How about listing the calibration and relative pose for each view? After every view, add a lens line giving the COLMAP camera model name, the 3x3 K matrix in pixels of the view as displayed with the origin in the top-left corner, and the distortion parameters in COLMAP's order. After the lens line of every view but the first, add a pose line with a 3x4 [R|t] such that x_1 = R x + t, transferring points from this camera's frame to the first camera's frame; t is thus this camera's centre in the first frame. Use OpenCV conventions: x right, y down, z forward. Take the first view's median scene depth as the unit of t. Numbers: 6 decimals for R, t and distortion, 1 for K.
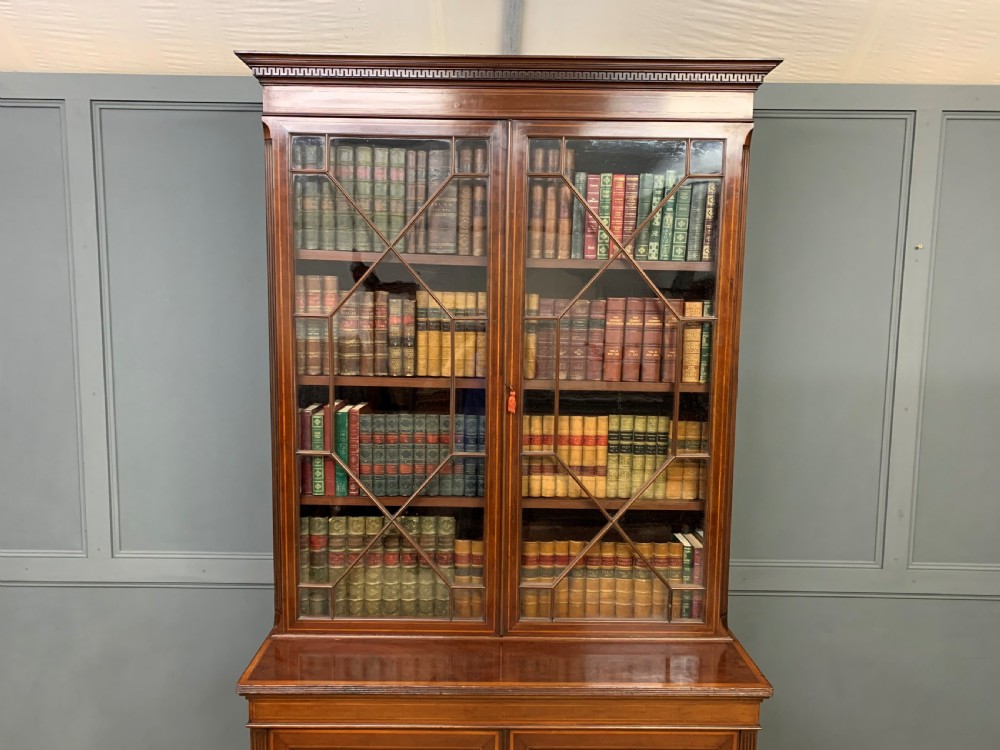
lens RADIAL K [[770.0, 0, 495.2], [0, 770.0, 373.1], [0, 0, 1]] dist [0.044820, -0.040483]
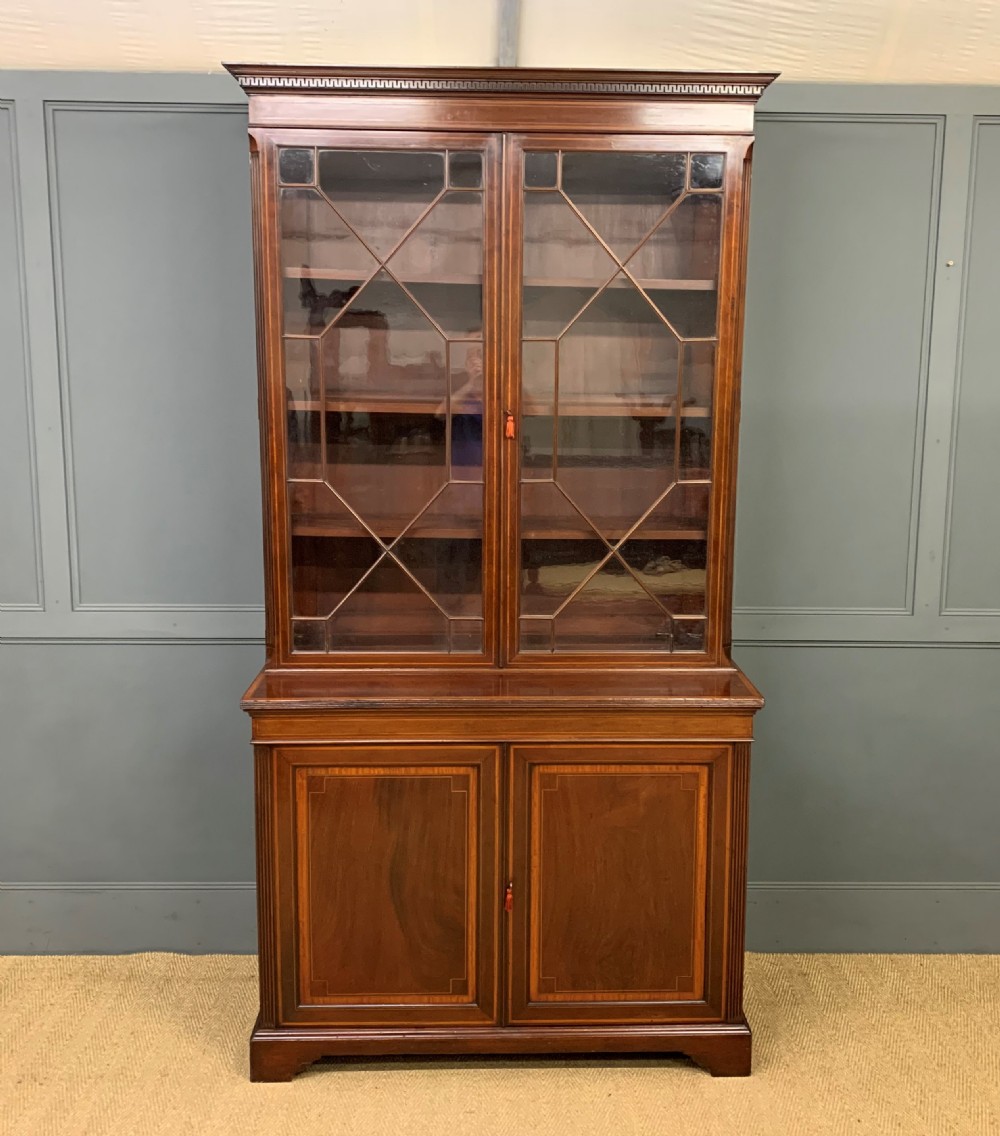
lens RADIAL K [[1203.7, 0, 529.5], [0, 1203.7, 546.0], [0, 0, 1]] dist [0.029689, 0.000000]
pose [[0.999647, -0.007957, 0.025362, 0.006680], [0.006262, 0.997786, 0.066215, 0.084694], [-0.025833, -0.066032, 0.997483, -0.512022]]
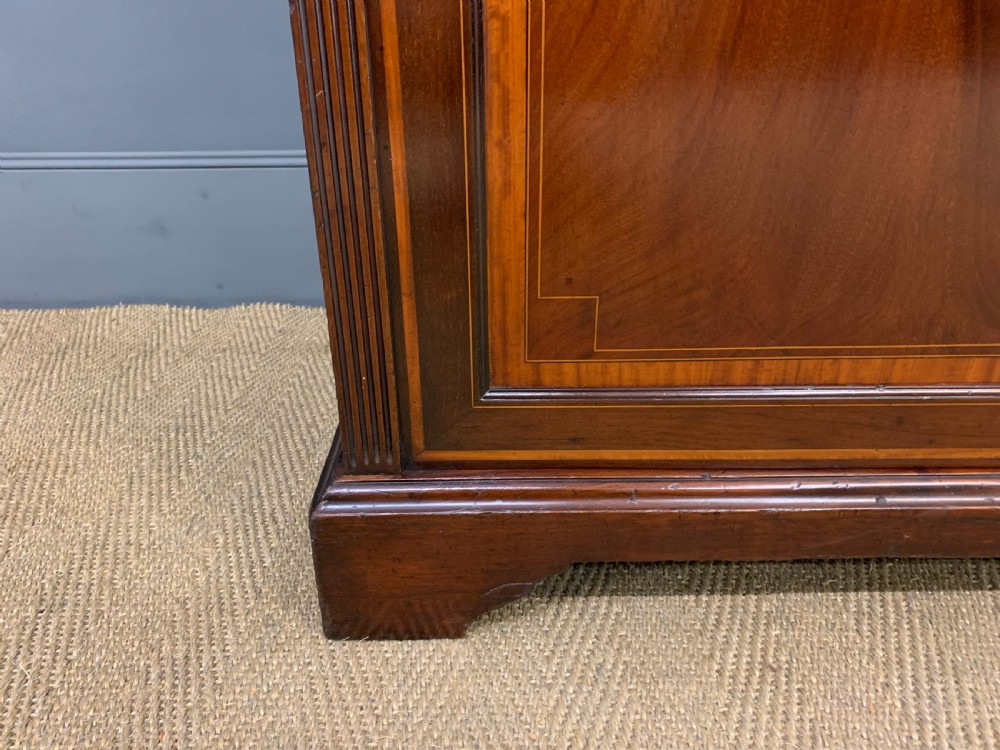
lens RADIAL K [[770.0, 0, 494.4], [0, 770.0, 378.1], [0, 0, 1]] dist [0.044820, -0.040483]
pose [[0.999601, -0.021238, -0.018625, -0.235227], [0.026654, 0.927476, 0.372931, 0.647884], [0.009354, -0.373278, 0.927672, 0.712396]]
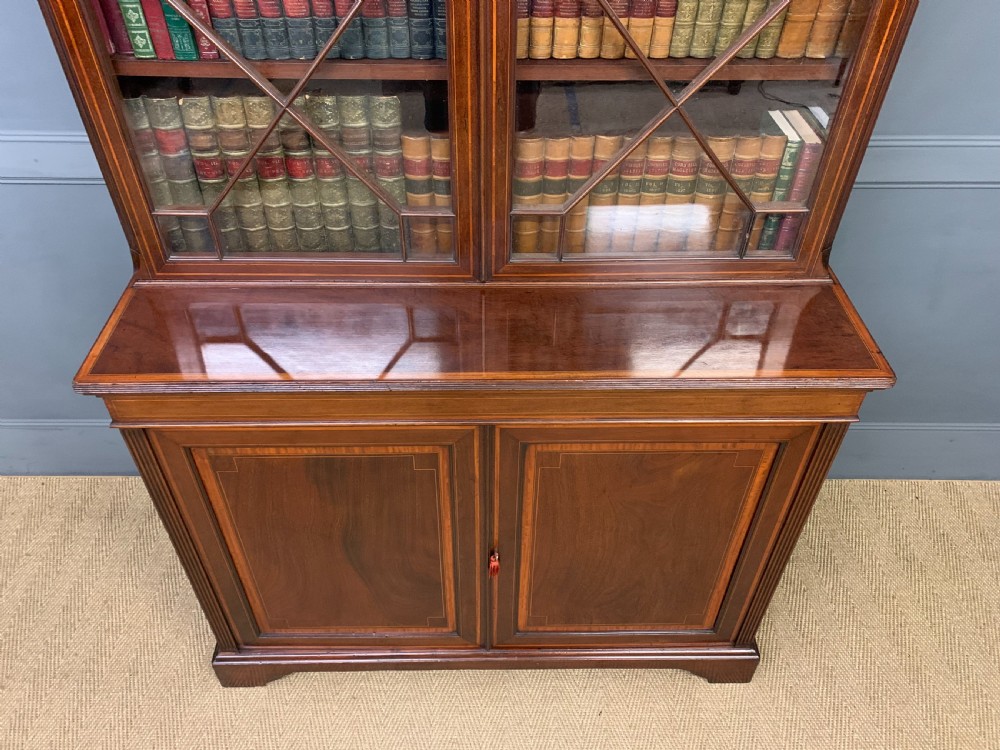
lens RADIAL K [[770.0, 0, 491.4], [0, 770.0, 383.2], [0, 0, 1]] dist [0.044820, -0.040483]
pose [[0.999961, -0.006928, -0.005522, 0.018760], [0.008857, 0.798444, 0.602004, 0.011824], [0.000239, -0.602029, 0.798474, 0.423201]]
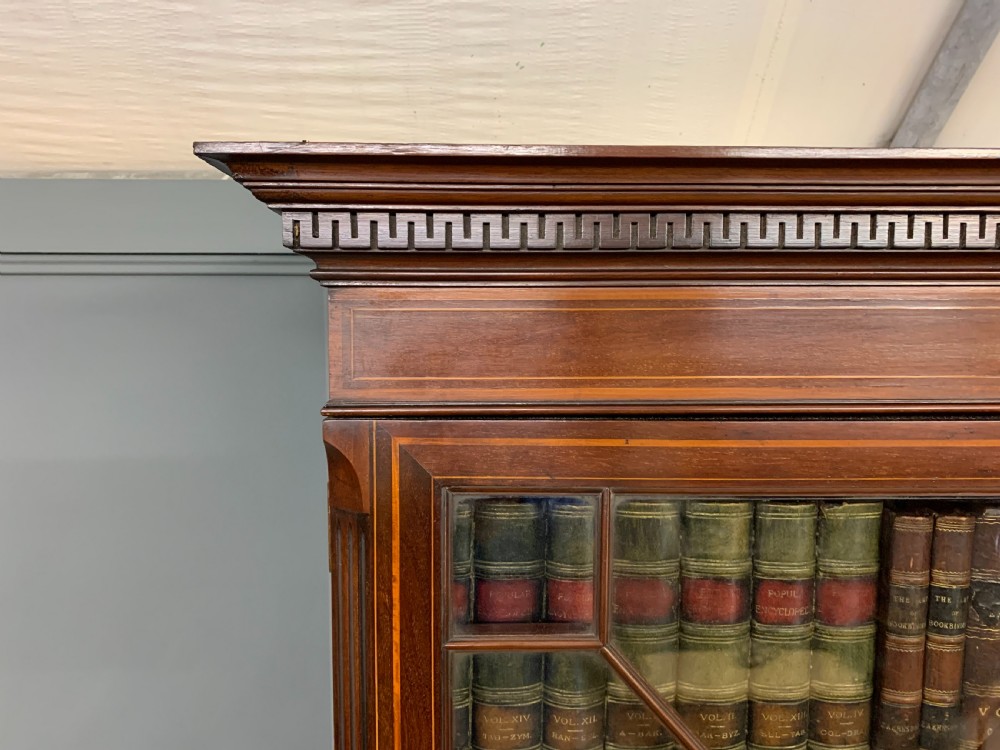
lens RADIAL K [[770.0, 0, 497.1], [0, 770.0, 380.3], [0, 0, 1]] dist [0.044820, -0.040483]
pose [[0.999286, -0.013280, 0.035385, -0.241115], [0.014125, 0.999618, -0.023753, -0.314510], [-0.035056, 0.024236, 0.999091, 0.723516]]
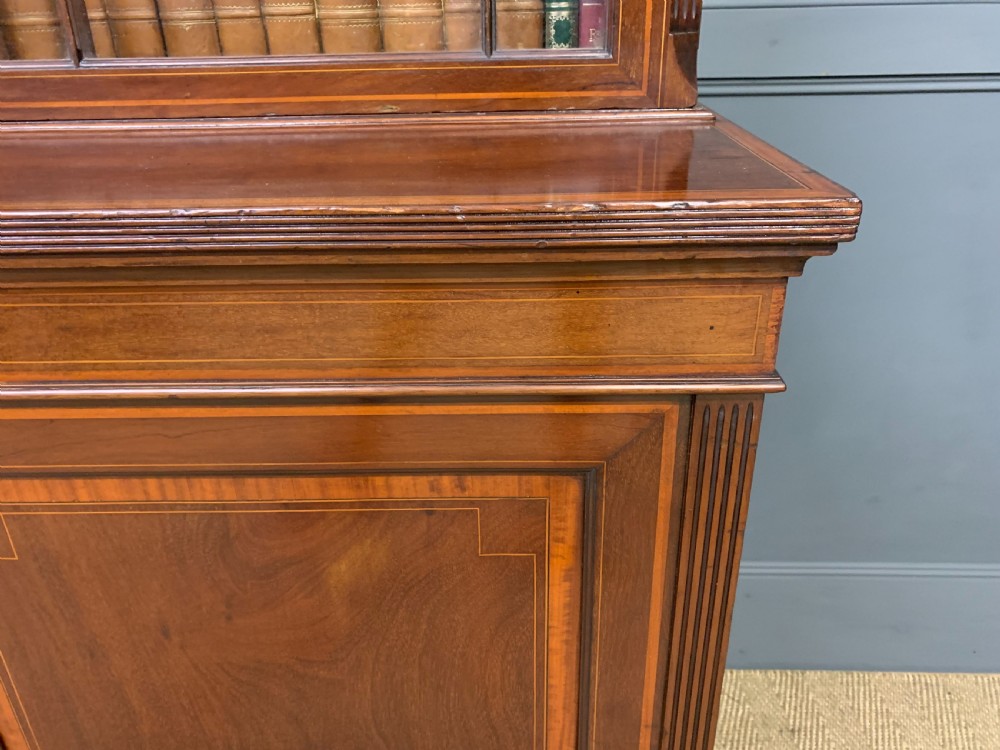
lens RADIAL K [[770.0, 0, 487.3], [0, 770.0, 368.4], [0, 0, 1]] dist [0.044820, -0.040483]
pose [[0.998506, -0.014027, -0.052807, 0.240621], [0.031685, 0.936033, 0.350482, 0.331837], [0.044513, -0.351632, 0.935080, 0.704064]]
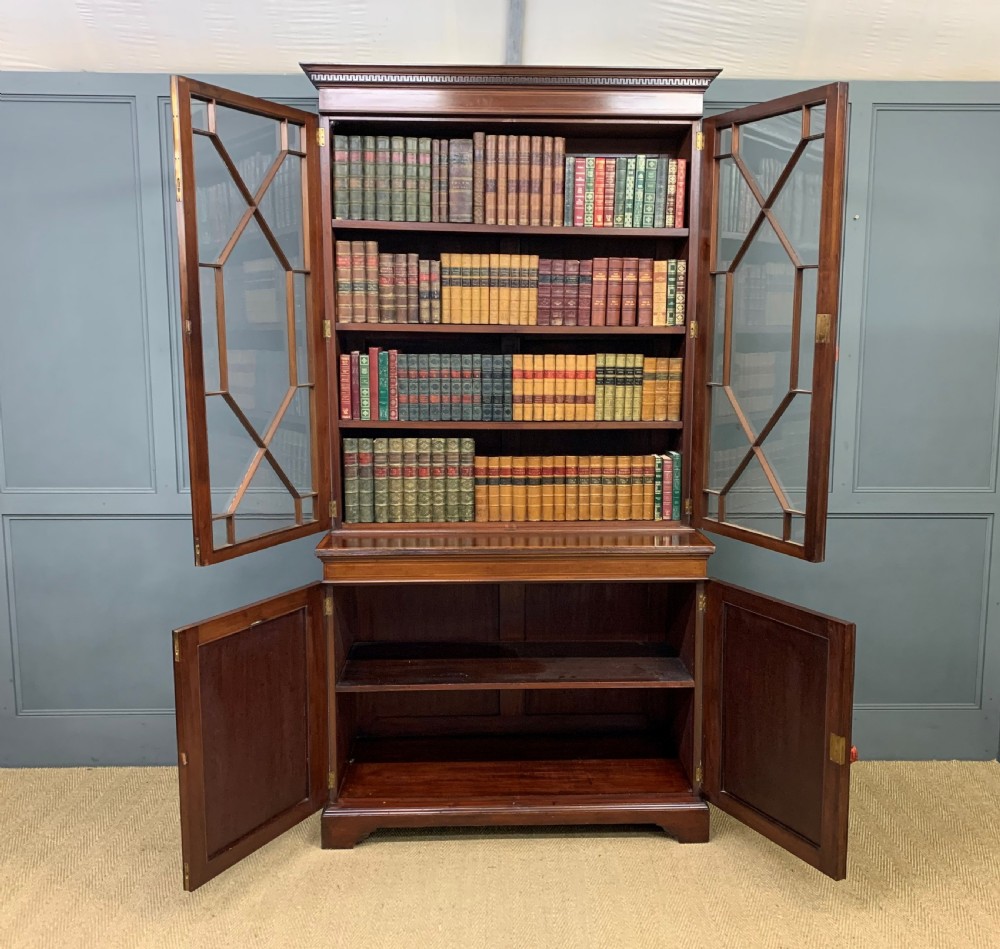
lens RADIAL K [[1020.0, 0, 531.7], [0, 1020.0, 476.3], [0, 0, 1]] dist [0.035873, 0.000000]
pose [[0.999387, -0.015153, 0.031546, -0.012988], [0.013660, 0.998801, 0.047002, 0.175744], [-0.032220, -0.046542, 0.998397, -0.668768]]
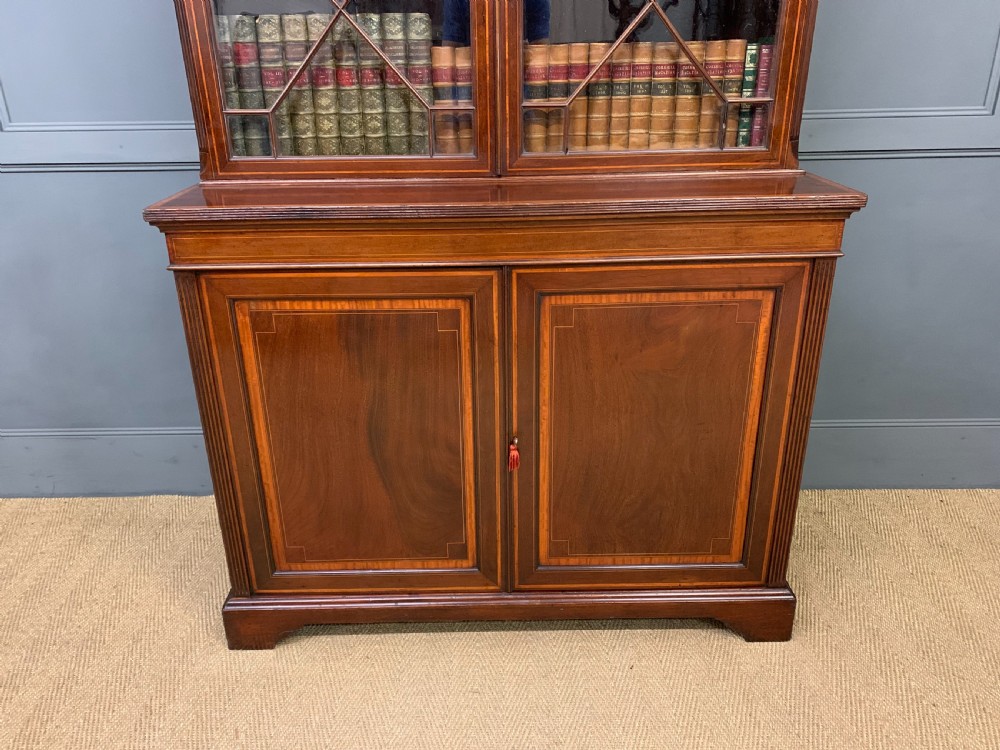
lens RADIAL K [[770.0, 0, 489.5], [0, 770.0, 375.4], [0, 0, 1]] dist [0.044820, -0.040483]
pose [[0.999502, -0.025731, -0.018284, 0.007728], [0.030095, 0.951540, 0.306050, 0.295287], [0.009523, -0.306448, 0.951840, 0.215281]]
